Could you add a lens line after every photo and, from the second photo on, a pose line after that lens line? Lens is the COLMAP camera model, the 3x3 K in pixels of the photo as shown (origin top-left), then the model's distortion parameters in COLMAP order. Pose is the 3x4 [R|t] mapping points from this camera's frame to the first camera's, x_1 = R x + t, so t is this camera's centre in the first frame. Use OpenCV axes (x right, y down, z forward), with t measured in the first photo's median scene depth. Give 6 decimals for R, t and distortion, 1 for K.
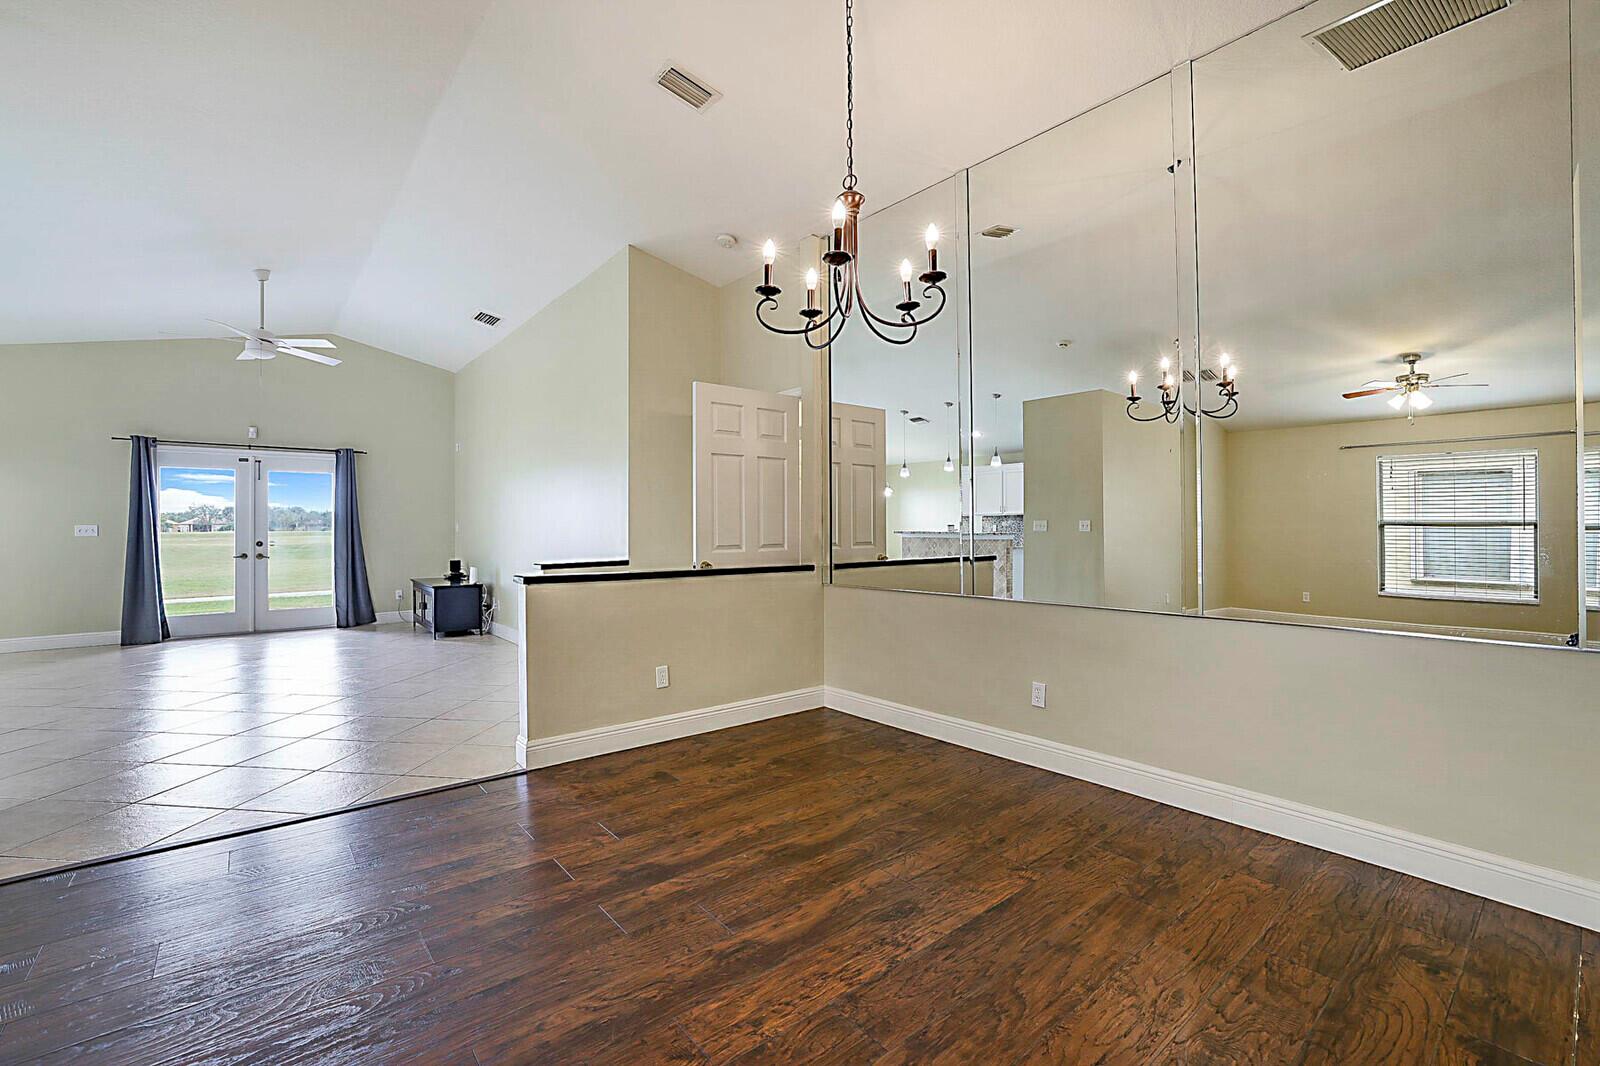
lens RADIAL K [[689.0, 0, 798.1], [0, 689.0, 526.0], [0, 0, 1]] dist [-0.045817, 0.016108]
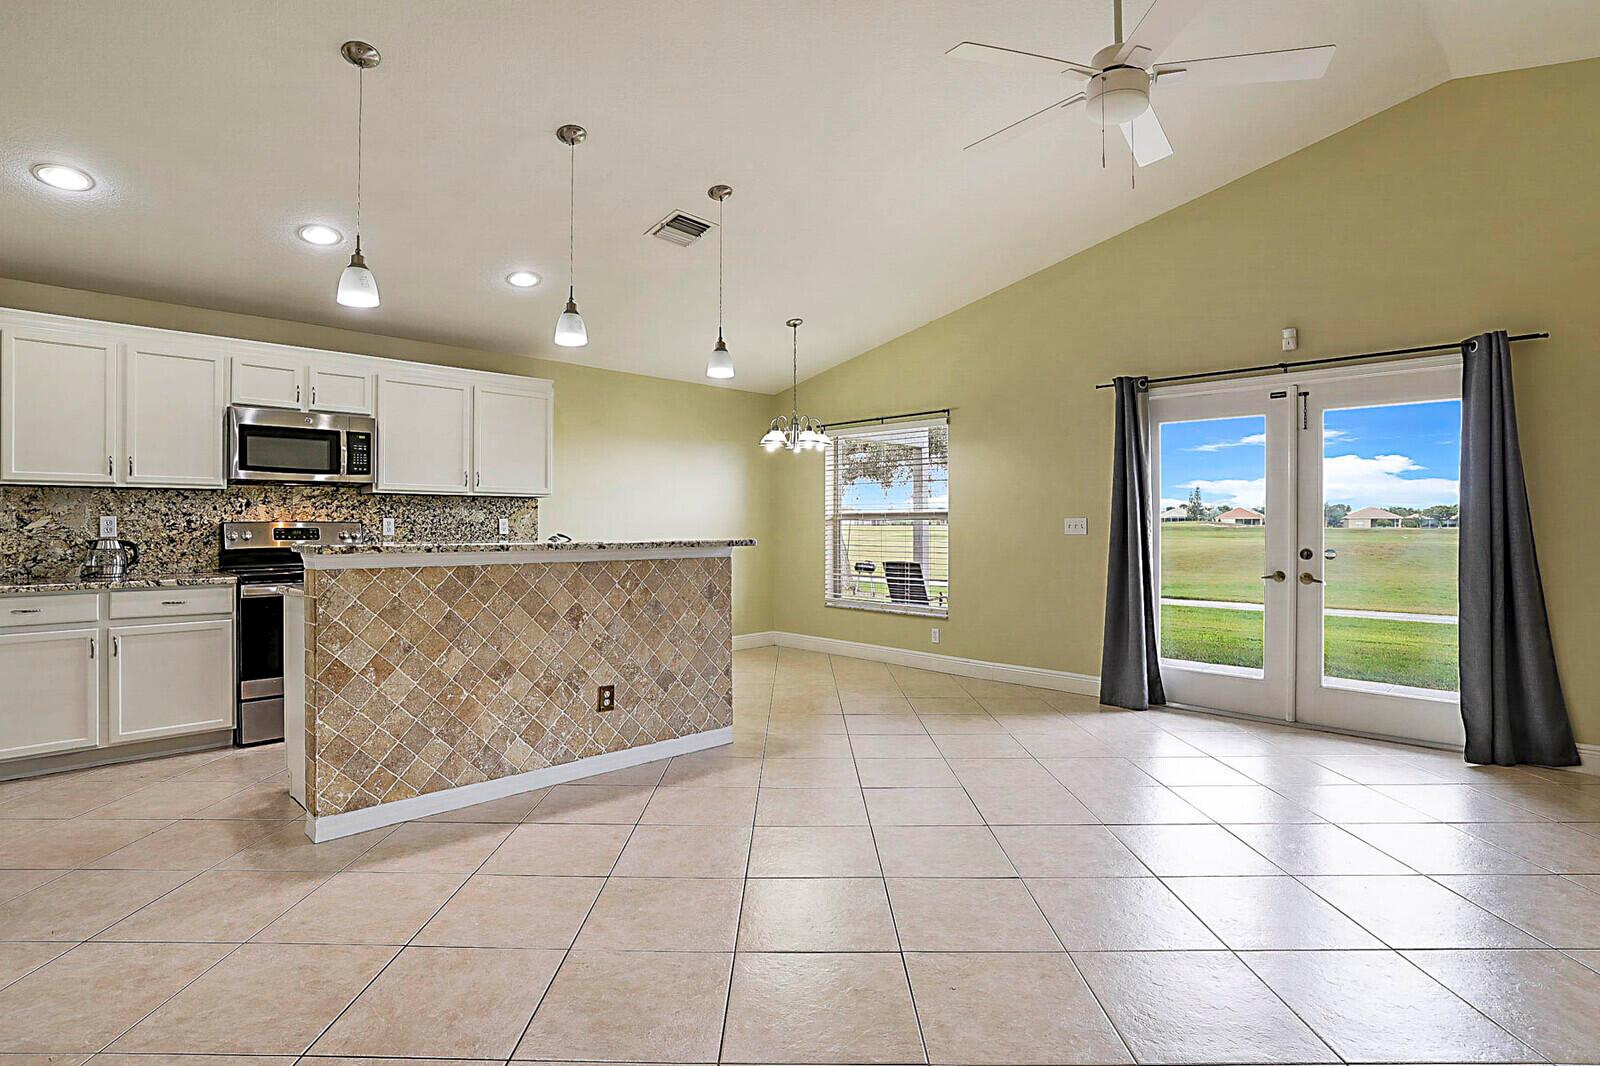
lens RADIAL K [[818.8, 0, 806.3], [0, 818.8, 523.6], [0, 0, 1]] dist [0.004300, 0.001074]
pose [[0.098316, 0.006238, -0.995136, -0.289883], [0.002367, 0.999976, 0.006502, -0.002334], [0.995152, -0.002994, 0.098299, 0.756142]]
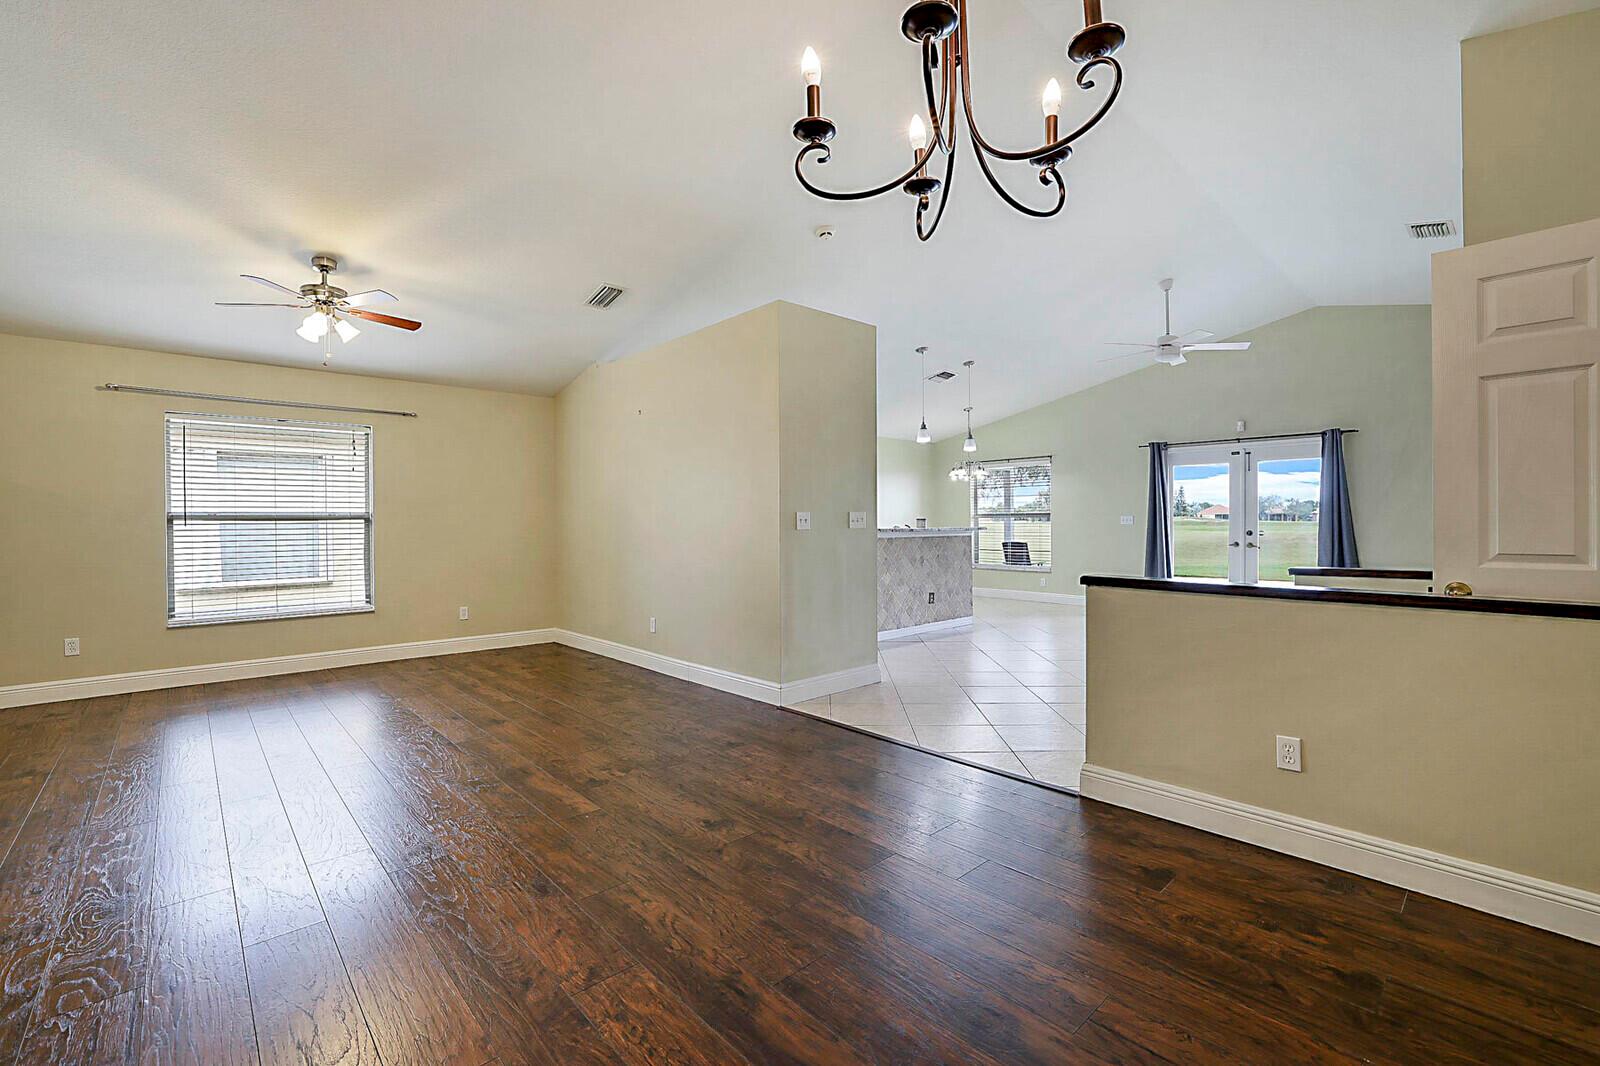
lens RADIAL K [[689.0, 0, 798.1], [0, 689.0, 526.0], [0, 0, 1]] dist [-0.045817, 0.016108]
pose [[0.055797, 0.010381, -0.998388, 0.266497], [0.007837, 0.999911, 0.010835, -0.001341], [0.998411, -0.008429, 0.055710, 0.340909]]
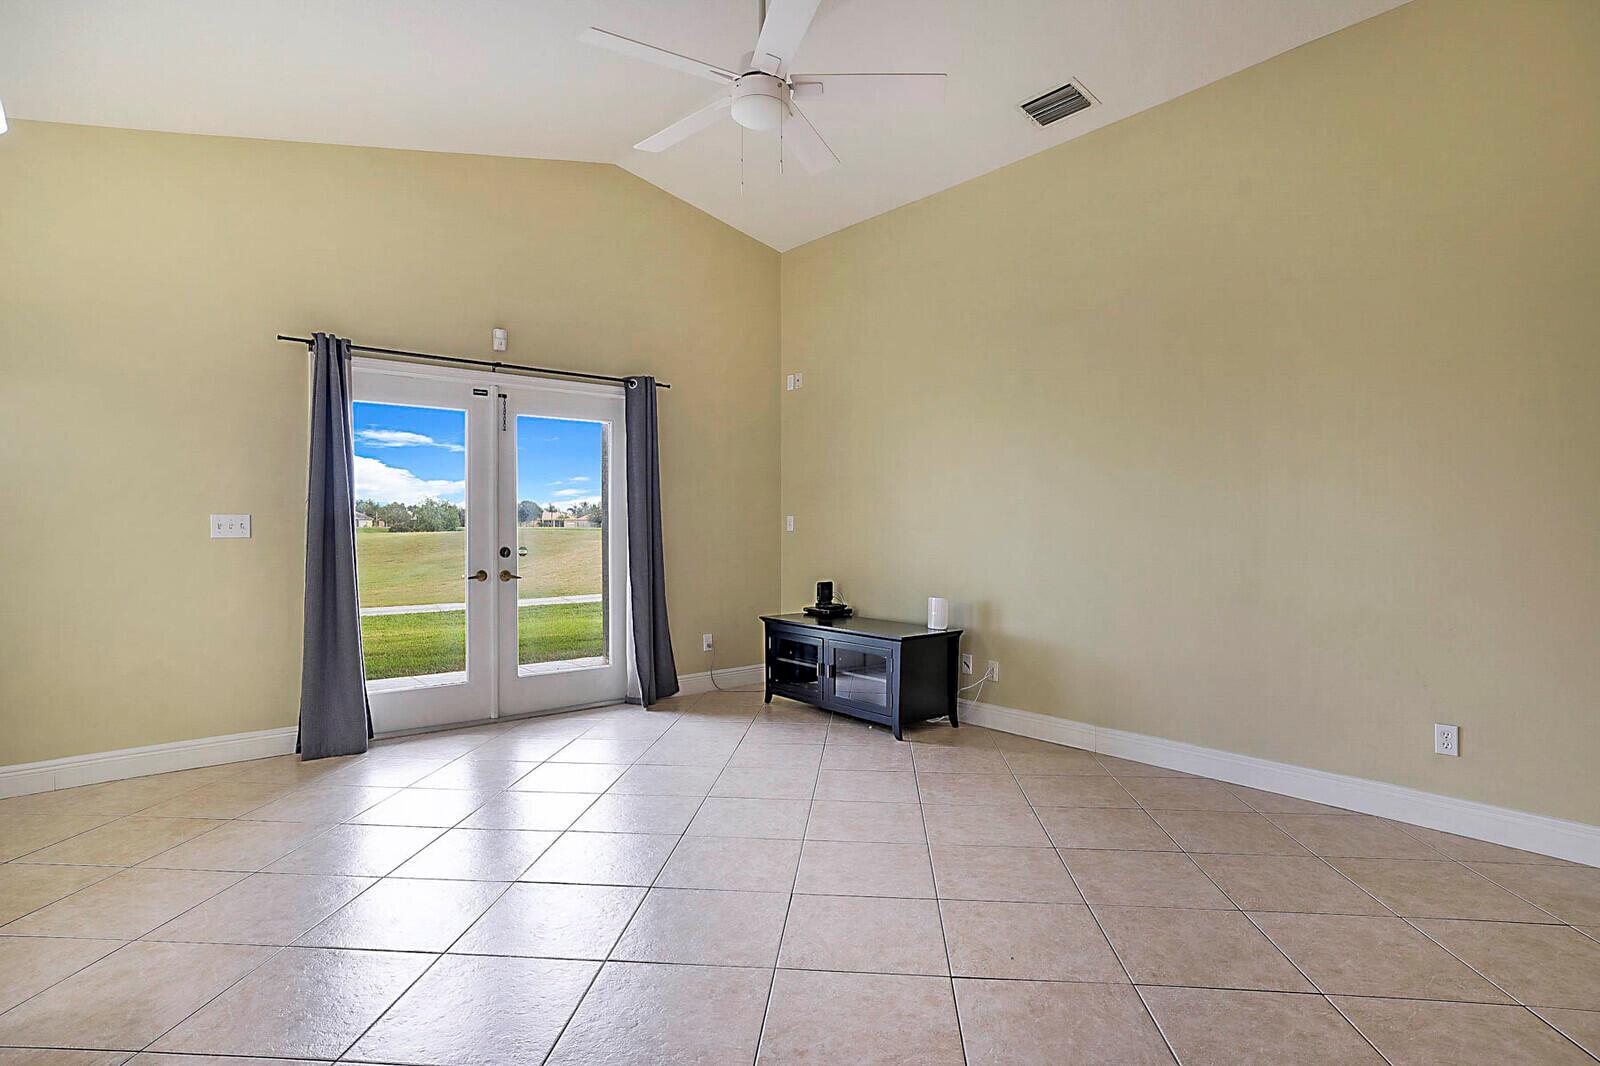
lens RADIAL K [[867.7, 0, 800.0], [0, 867.7, 533.0], [0, 0, 1]] dist [0.001213, 0.000166]
pose [[0.999948, 0.006381, 0.007990, -0.776251], [-0.006504, 0.999859, 0.015500, -0.000885], [-0.007890, -0.015551, 0.999848, 0.428838]]
